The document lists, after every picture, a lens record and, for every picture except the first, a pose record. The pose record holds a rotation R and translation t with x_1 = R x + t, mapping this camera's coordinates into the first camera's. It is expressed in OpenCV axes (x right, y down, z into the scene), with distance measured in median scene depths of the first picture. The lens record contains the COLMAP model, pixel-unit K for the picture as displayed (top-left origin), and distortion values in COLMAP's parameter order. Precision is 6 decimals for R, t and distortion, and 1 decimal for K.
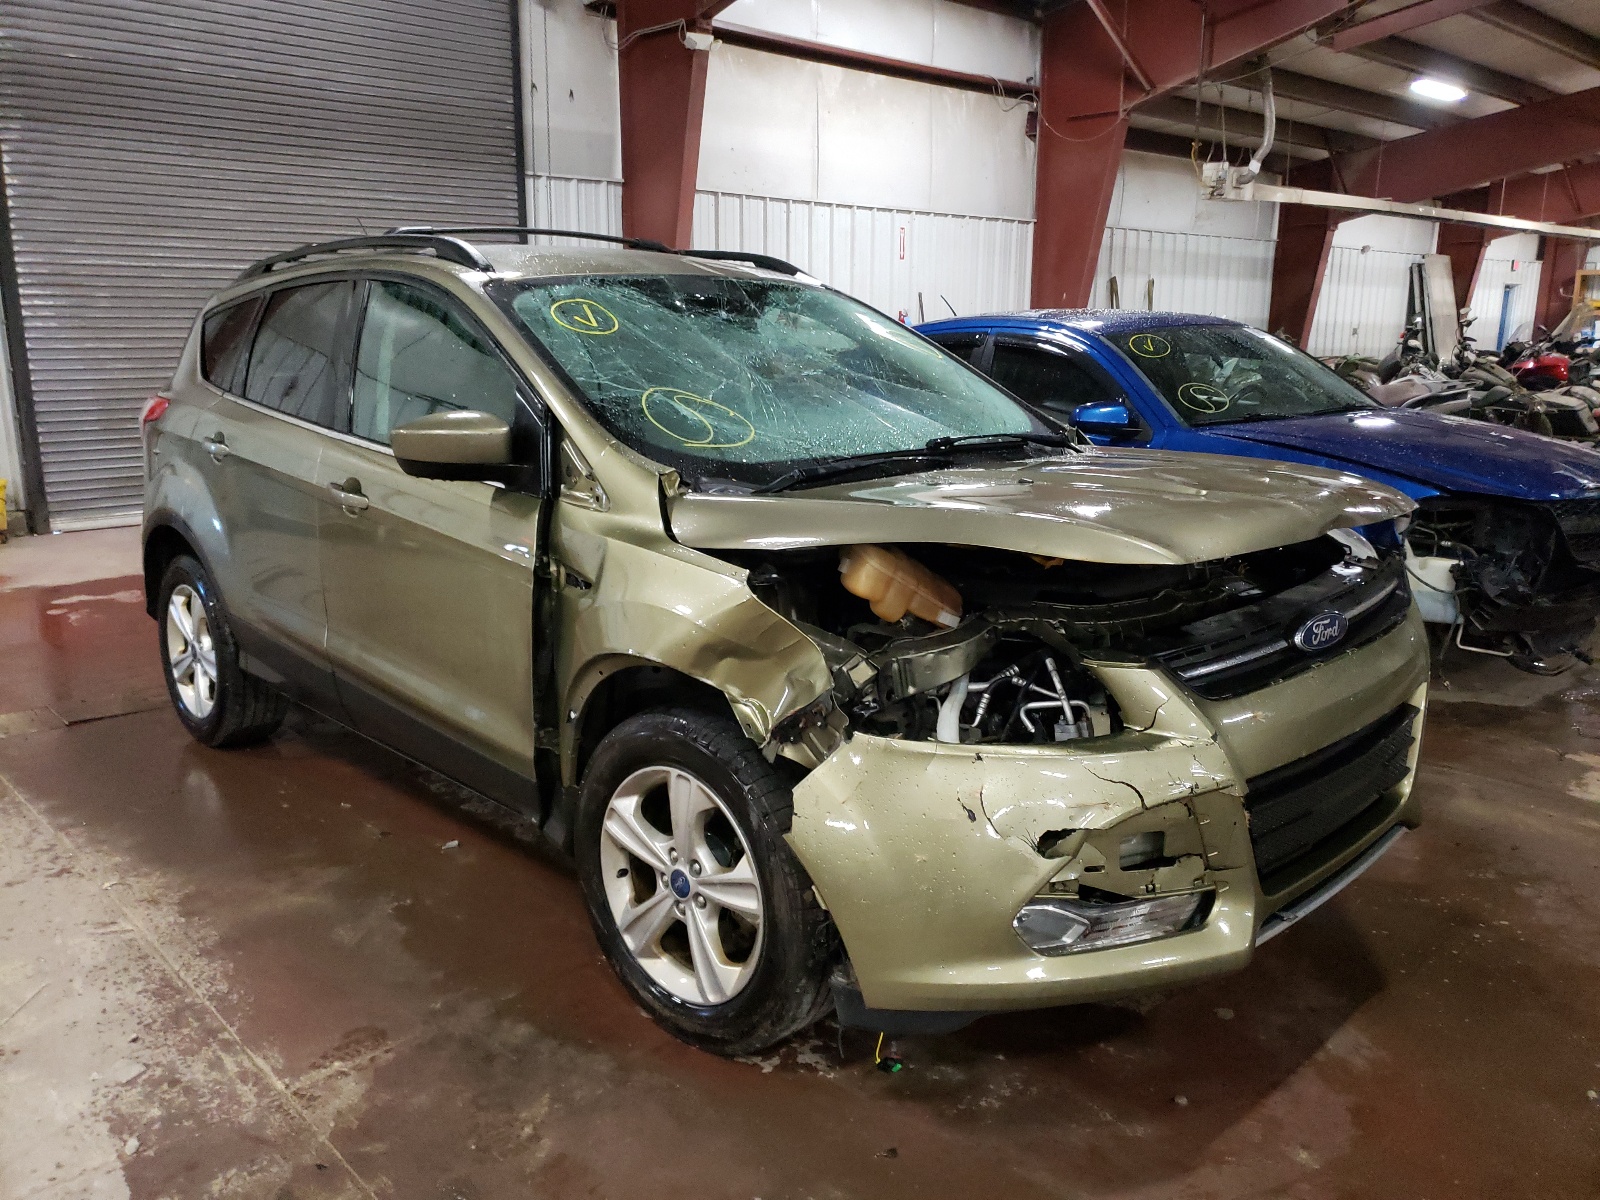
lens RADIAL K [[1200.0, 0, 800.0], [0, 1200.0, 600.0], [0, 0, 1]] dist [0.046100, -0.003475]
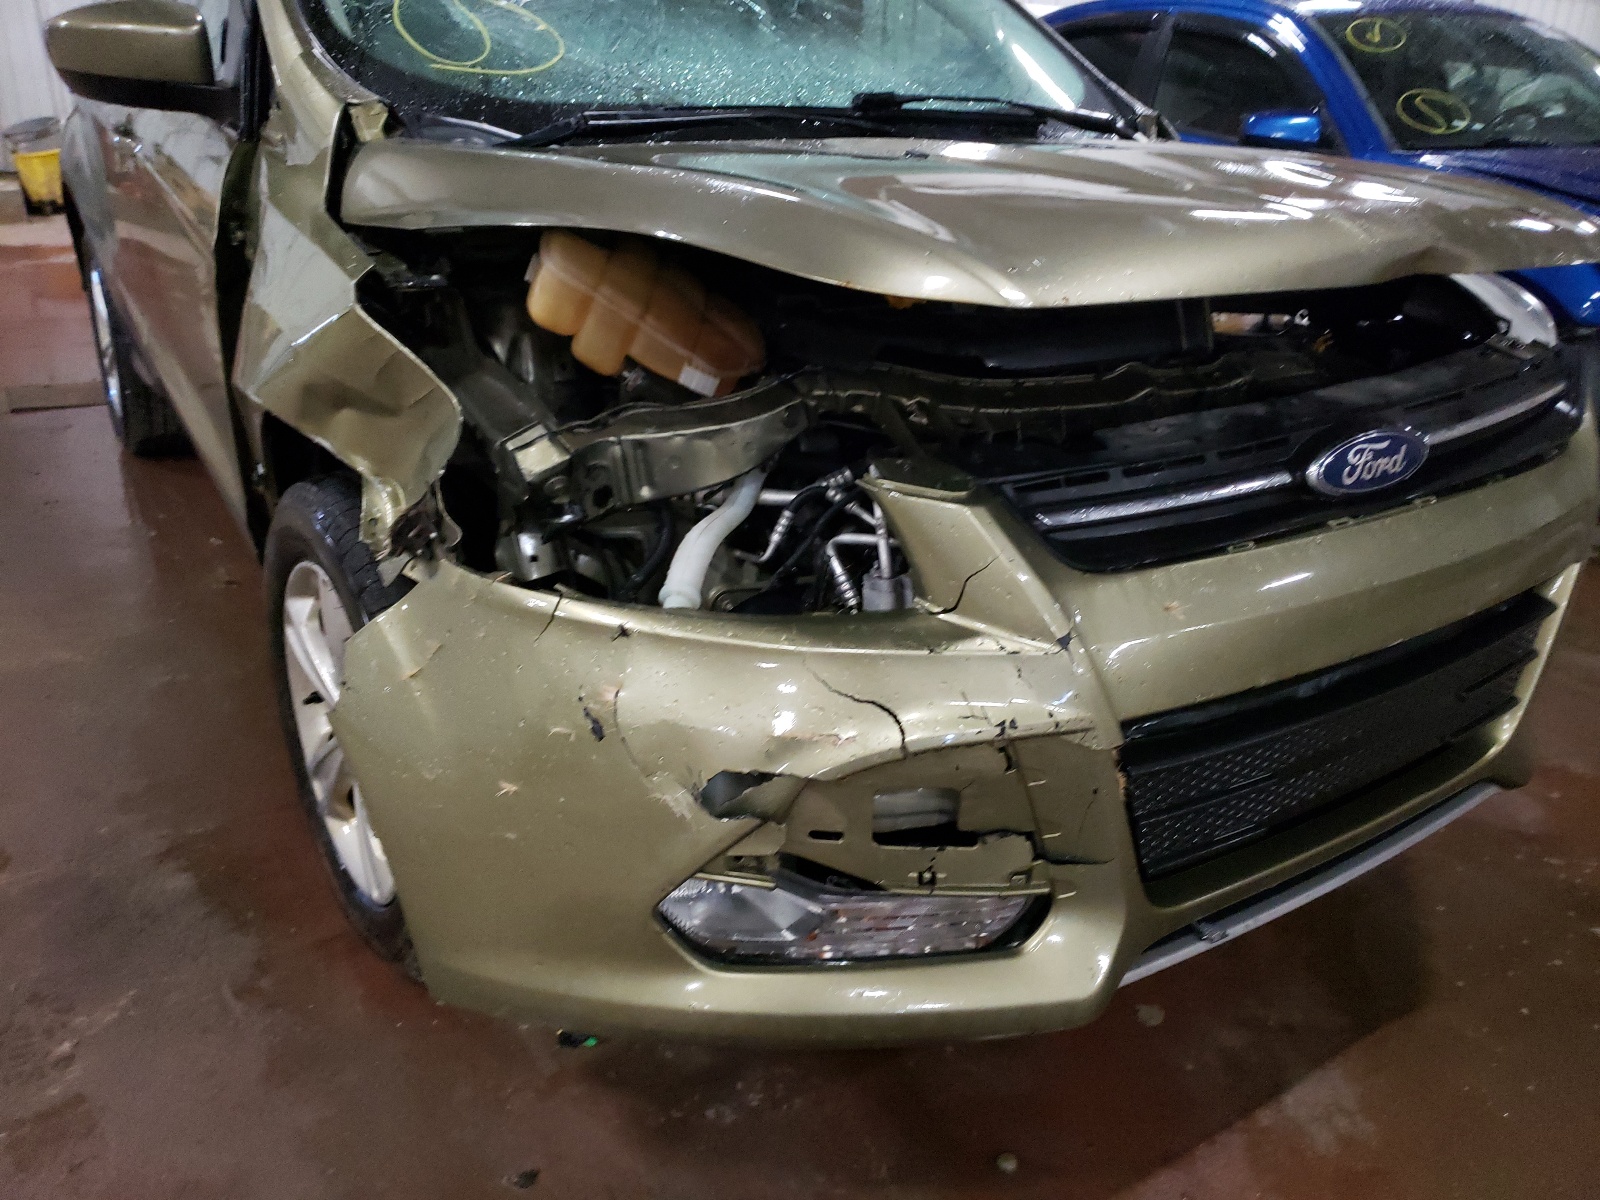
lens RADIAL K [[1238.1, 0, 800.0], [0, 1238.1, 600.0], [0, 0, 1]] dist [0.119950, -0.143597]
pose [[0.982997, 0.117572, -0.141045, 0.268439], [-0.087655, 0.975418, 0.202180, -0.006293], [0.161349, -0.186379, 0.969139, 0.391791]]
